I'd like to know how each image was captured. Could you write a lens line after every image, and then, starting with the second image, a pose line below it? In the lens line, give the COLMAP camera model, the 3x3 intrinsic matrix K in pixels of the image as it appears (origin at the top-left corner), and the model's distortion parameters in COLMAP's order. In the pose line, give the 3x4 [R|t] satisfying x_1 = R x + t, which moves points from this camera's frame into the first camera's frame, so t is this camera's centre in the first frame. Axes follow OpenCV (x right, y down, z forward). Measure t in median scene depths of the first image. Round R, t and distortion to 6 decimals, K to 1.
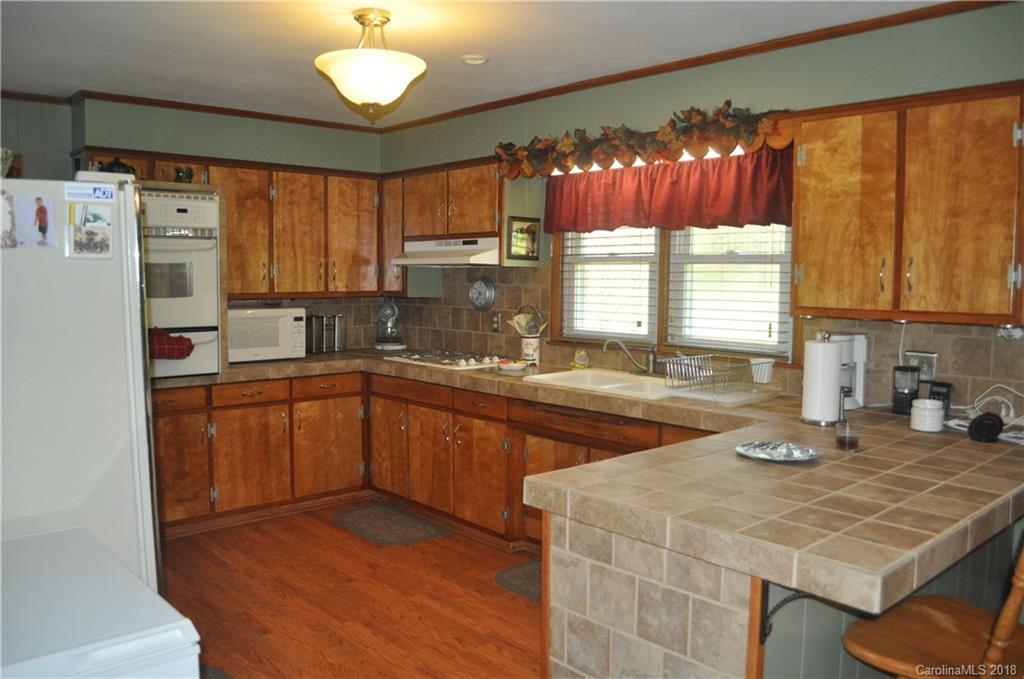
lens RADIAL K [[808.6, 0, 510.7], [0, 808.6, 339.9], [0, 0, 1]] dist [-0.085229, 0.014965]
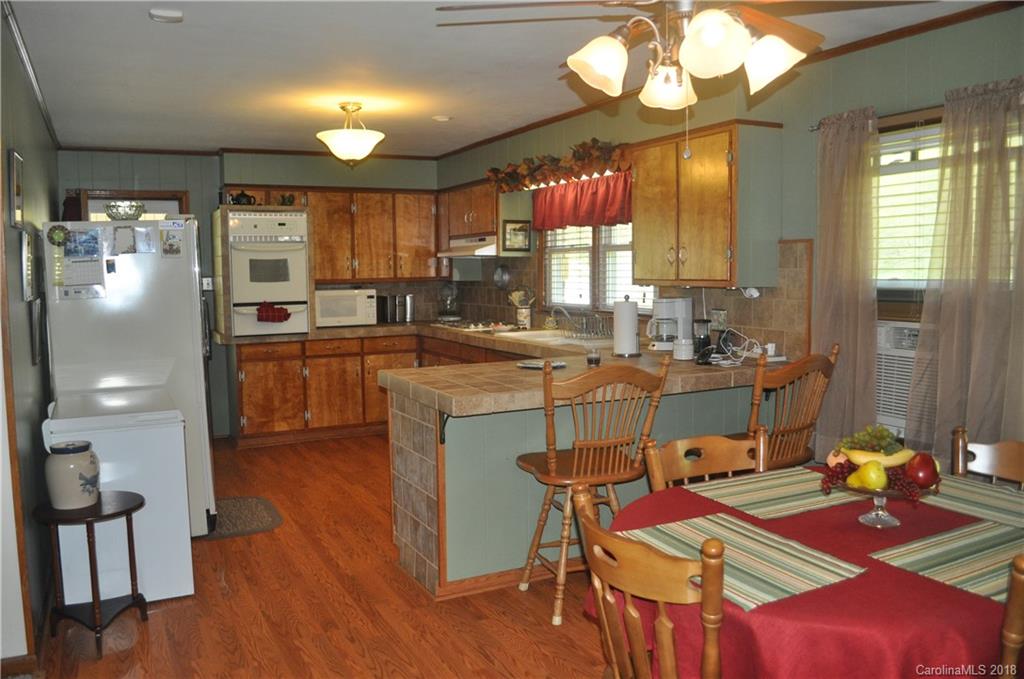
lens RADIAL K [[808.6, 0, 512.0], [0, 808.6, 339.8], [0, 0, 1]] dist [-0.085229, 0.014965]
pose [[0.965775, 0.003847, -0.259354, 0.385594], [-0.001578, 0.999959, 0.008955, 0.040547], [0.259377, -0.008239, 0.965741, -0.342523]]
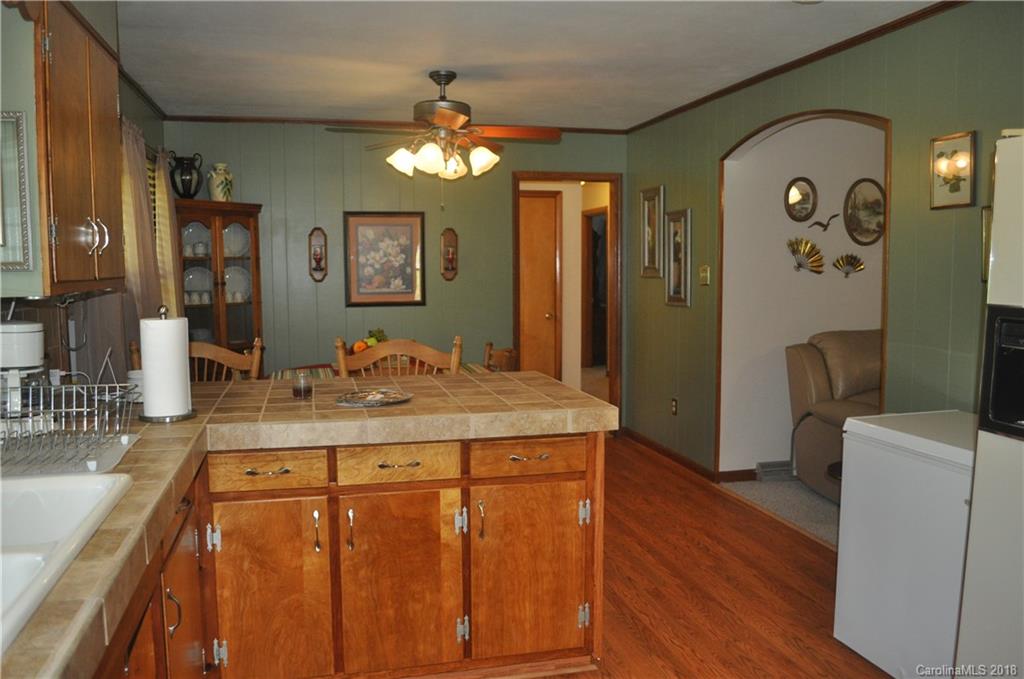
lens RADIAL K [[808.6, 0, 509.4], [0, 808.6, 339.2], [0, 0, 1]] dist [-0.085229, 0.014965]
pose [[-0.883606, -0.046273, 0.465940, -0.199157], [0.034656, 0.985912, 0.163634, -0.065491], [-0.466948, 0.160735, -0.869554, 1.039910]]
